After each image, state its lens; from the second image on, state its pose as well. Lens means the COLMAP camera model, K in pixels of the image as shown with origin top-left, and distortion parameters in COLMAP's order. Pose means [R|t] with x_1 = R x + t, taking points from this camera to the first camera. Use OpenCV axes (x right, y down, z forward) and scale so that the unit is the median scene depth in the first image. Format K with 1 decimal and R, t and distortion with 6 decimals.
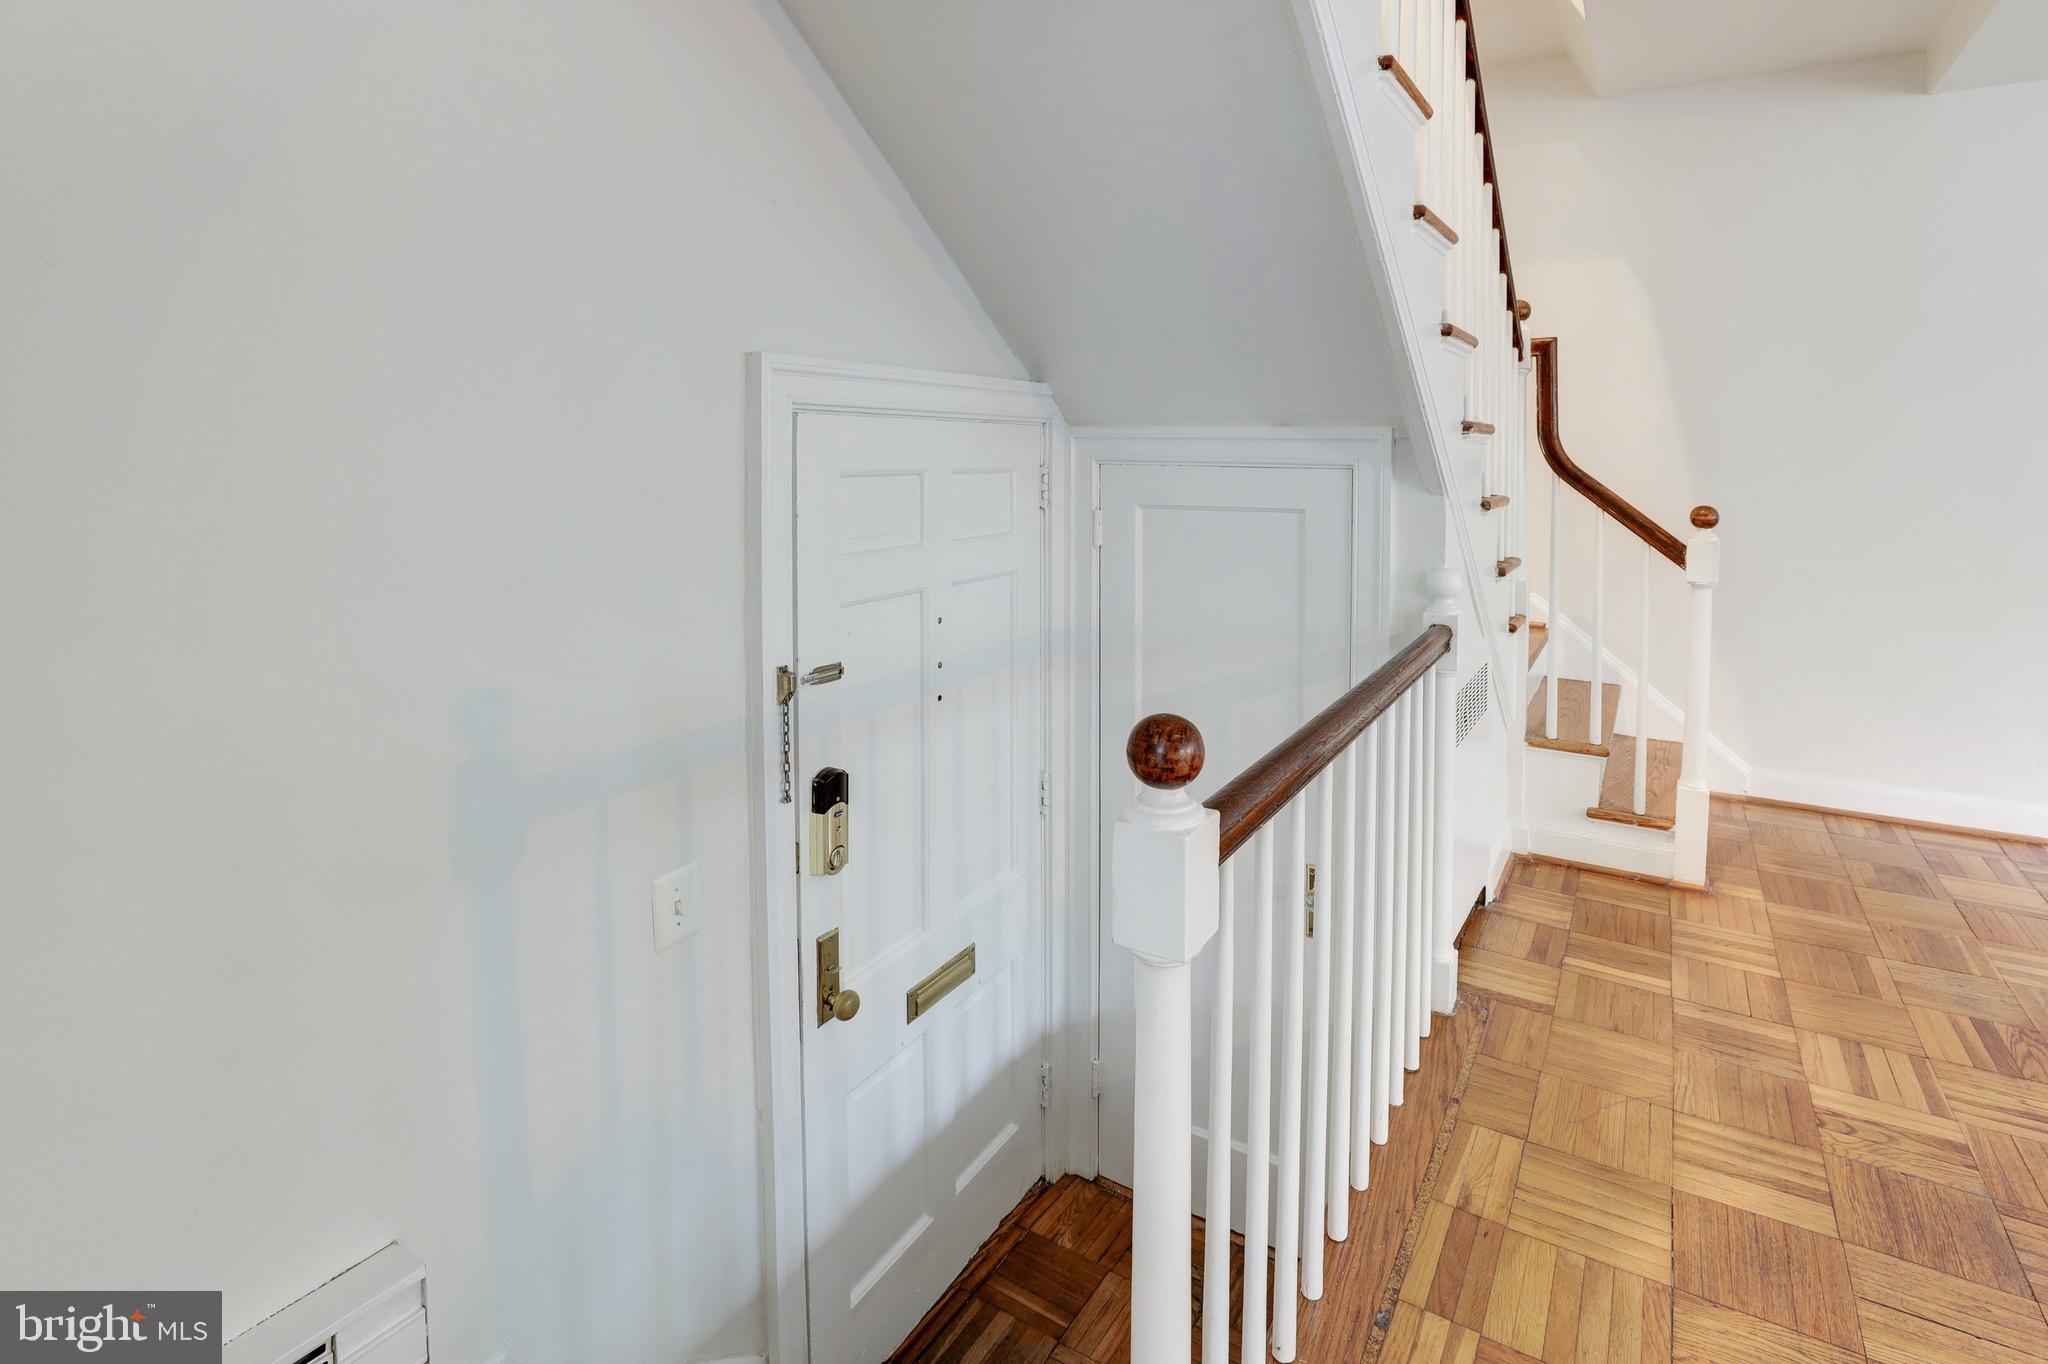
lens RADIAL K [[950.7, 0, 1086.2], [0, 950.7, 492.5], [0, 0, 1]] dist [-0.025311, -0.000363]
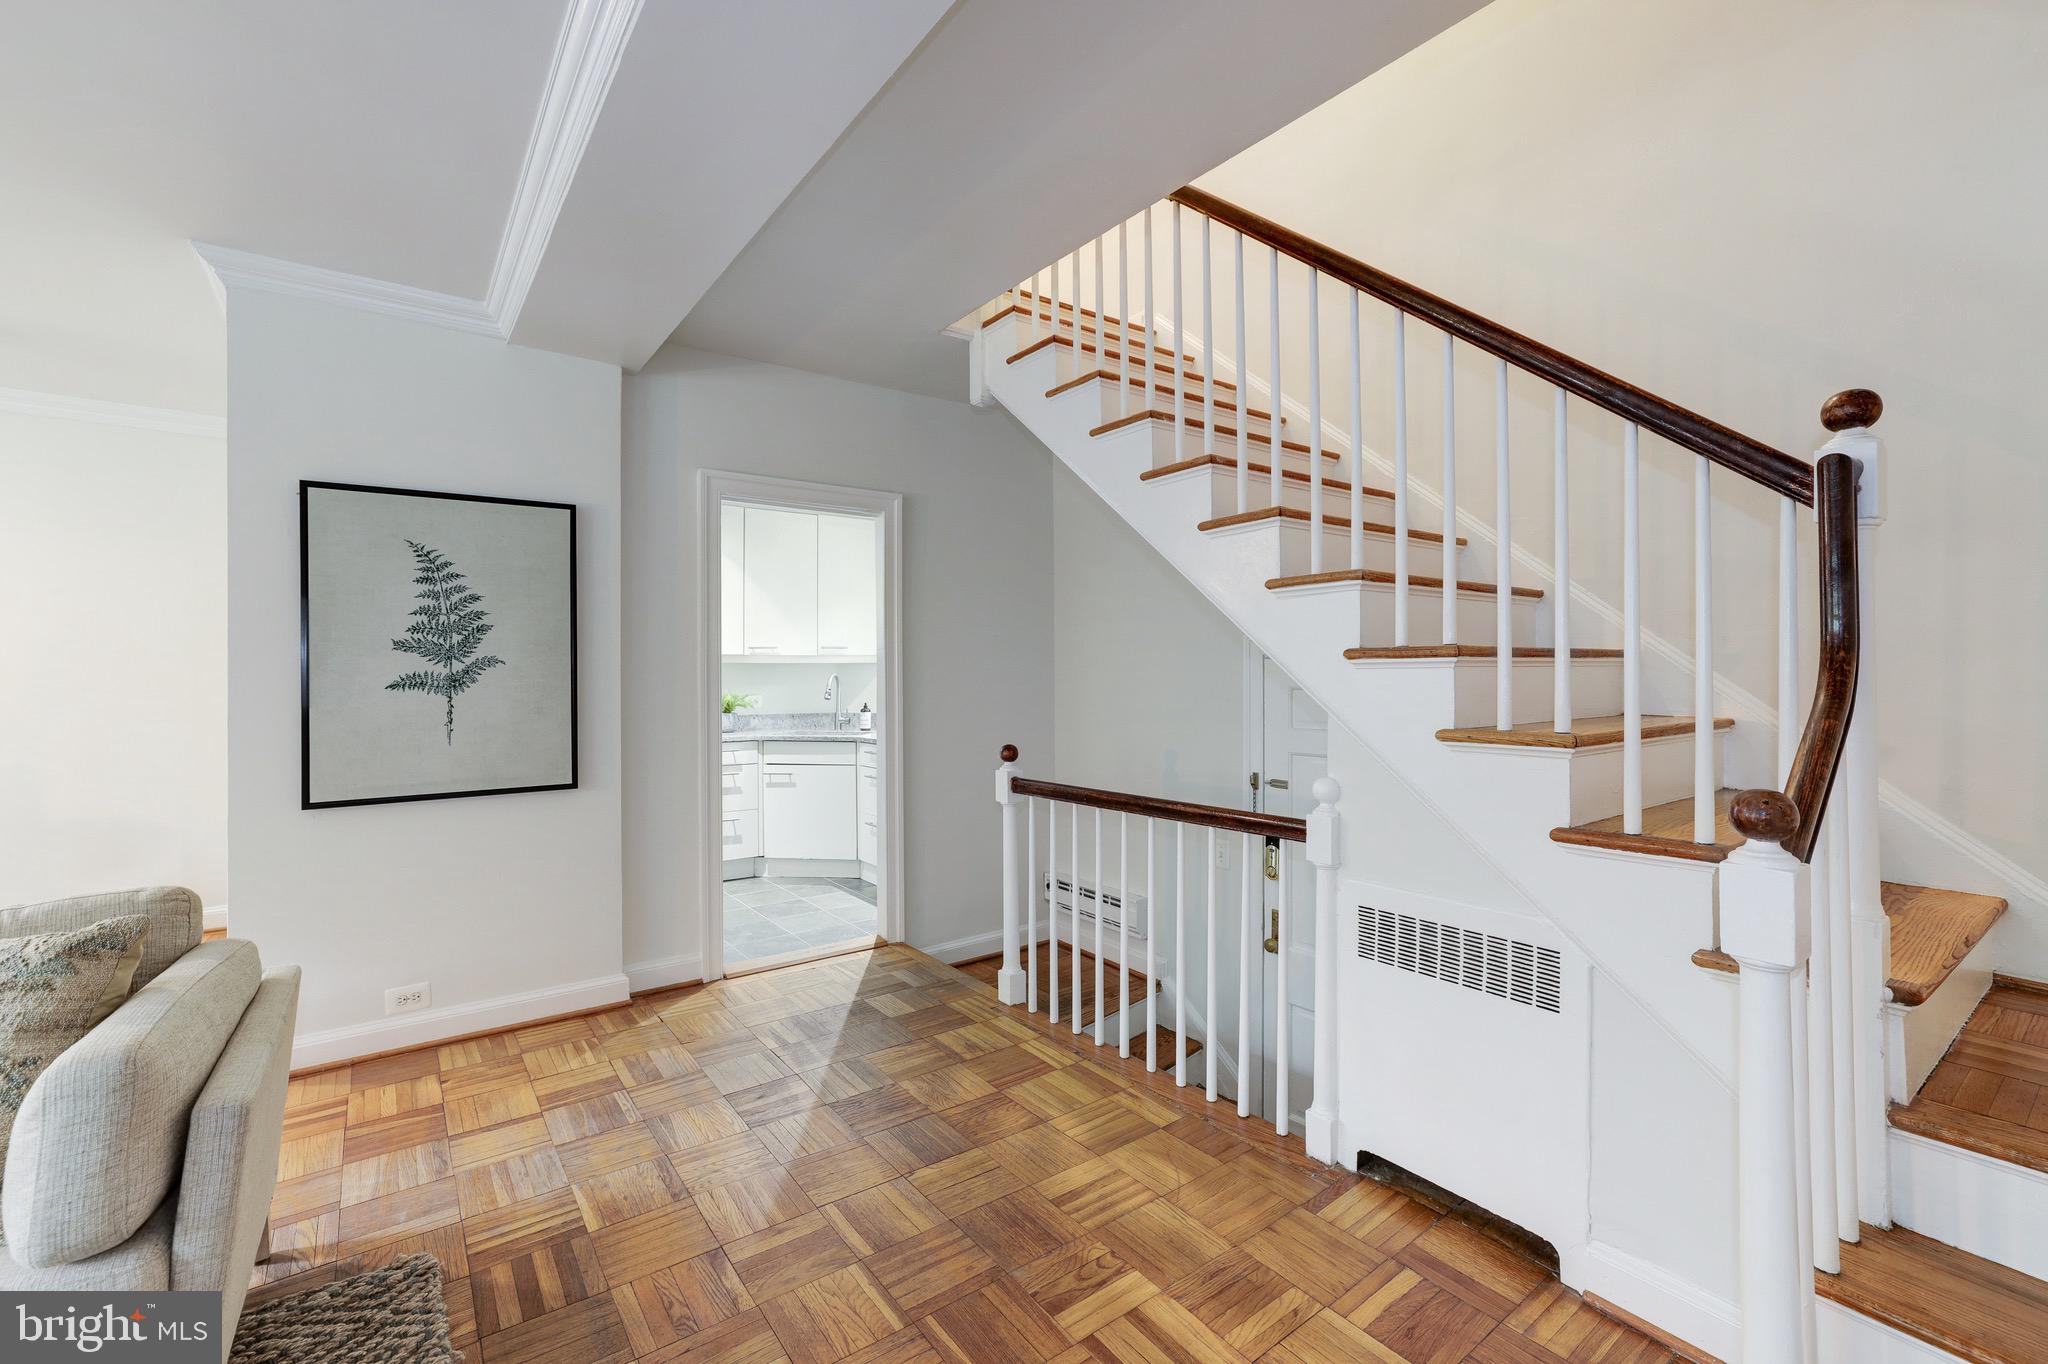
lens RADIAL K [[877.4, 0, 1020.4], [0, 877.4, 670.7], [0, 0, 1]] dist [-0.034063, 0.018738]
pose [[-0.371796, -0.001217, -0.928314, 1.471400], [-0.023760, 0.999684, 0.008206, -0.051951], [0.928010, 0.025108, -0.371708, 1.011030]]
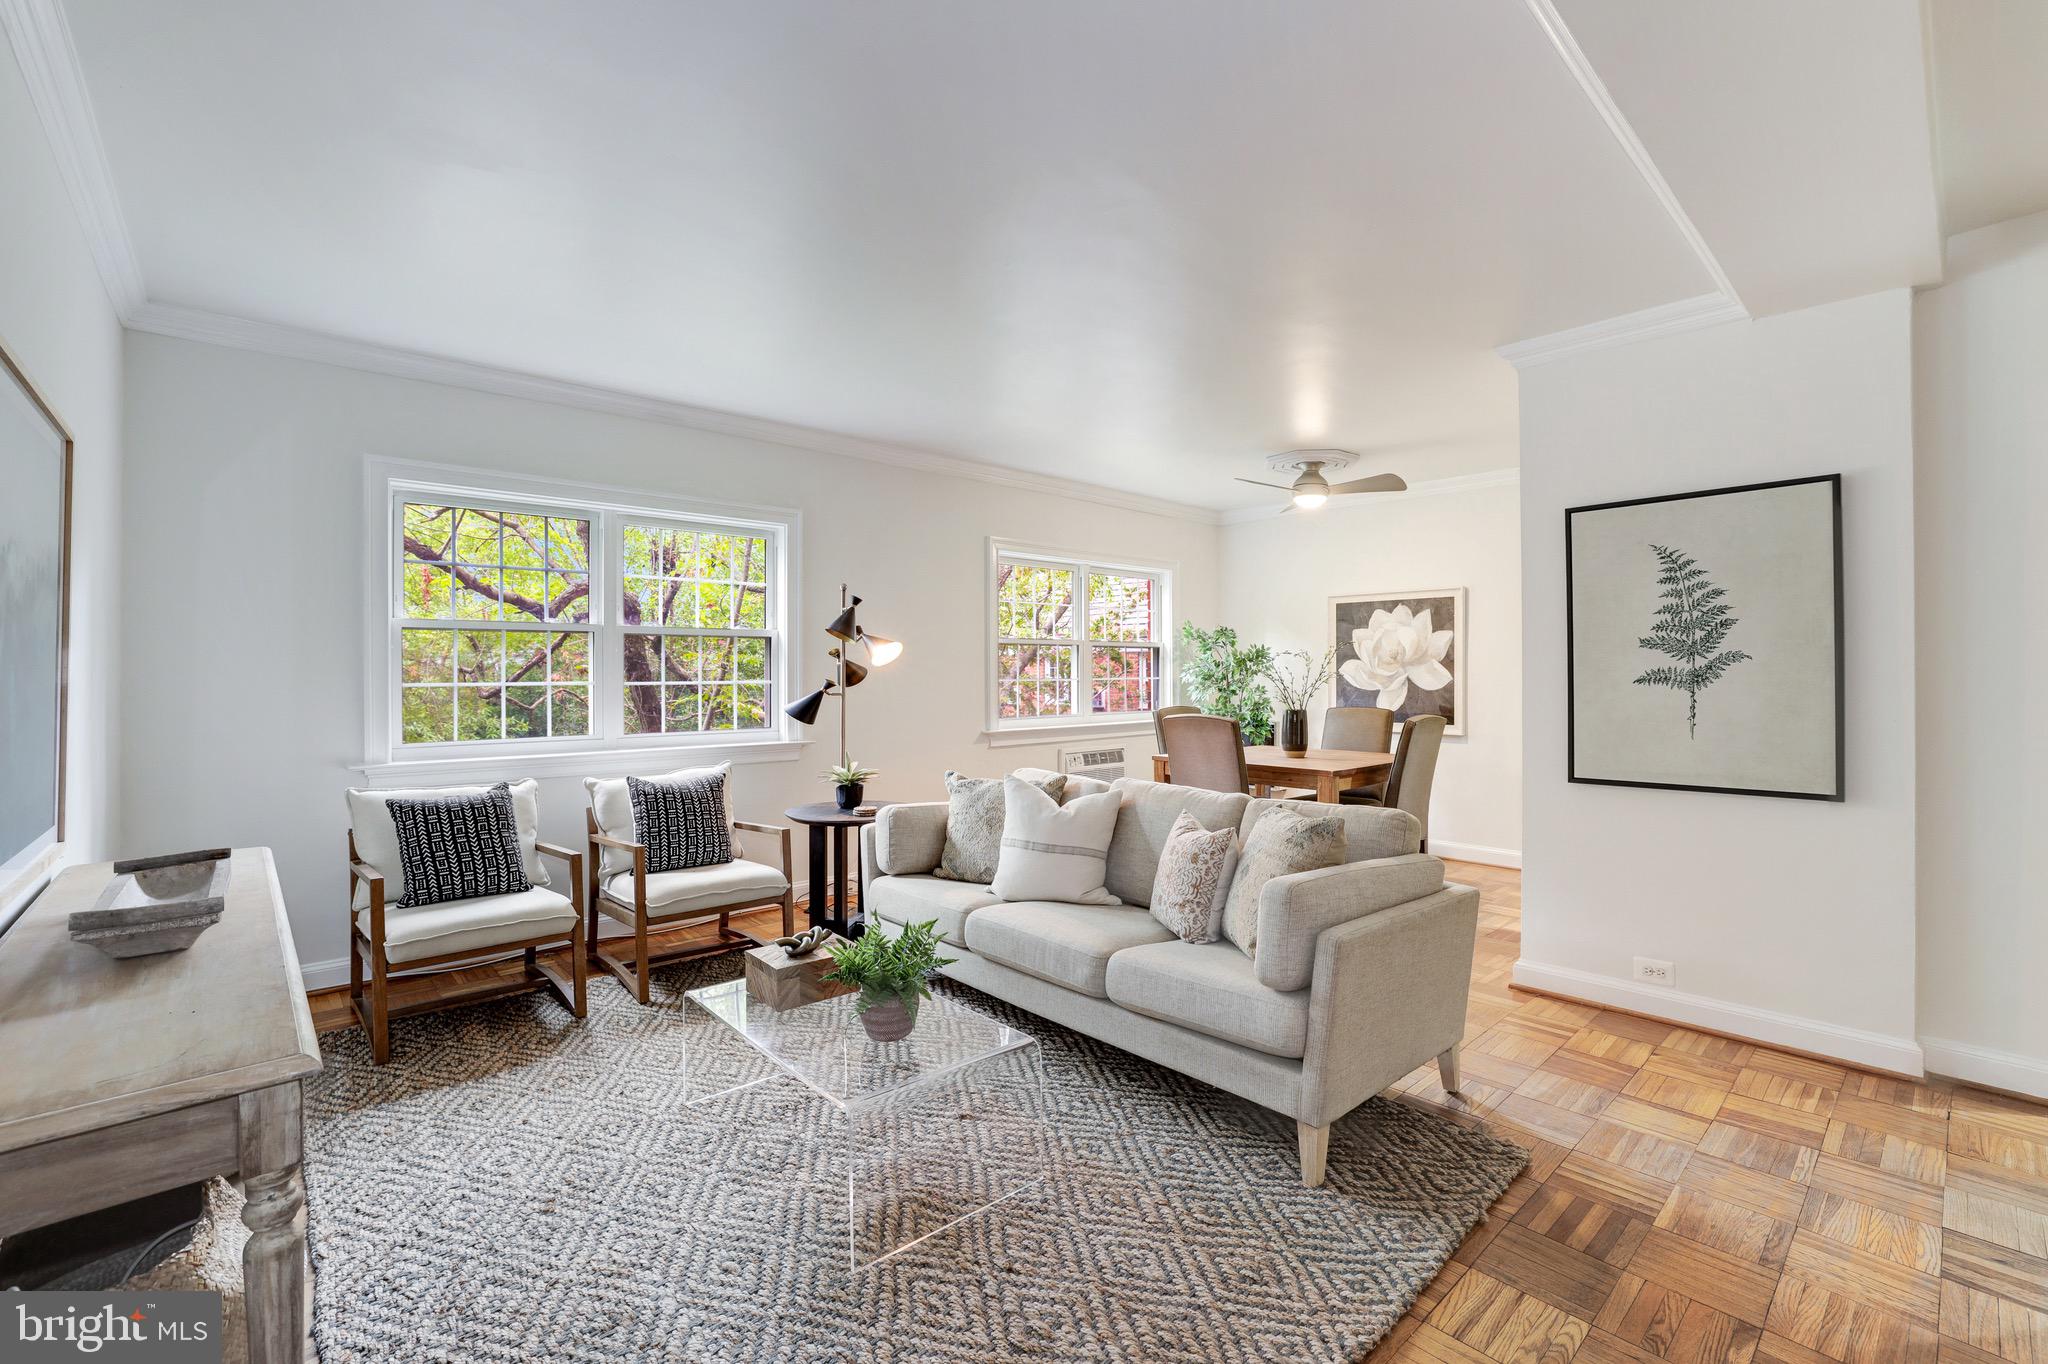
lens RADIAL K [[885.6, 0, 1022.7], [0, 885.6, 674.7], [0, 0, 1]] dist [-0.053935, 0.018752]
pose [[-0.958514, 0.002692, 0.285031, 1.172878], [0.011504, 0.999506, 0.029246, -0.058736], [-0.284812, 0.031312, -0.958072, 1.307018]]
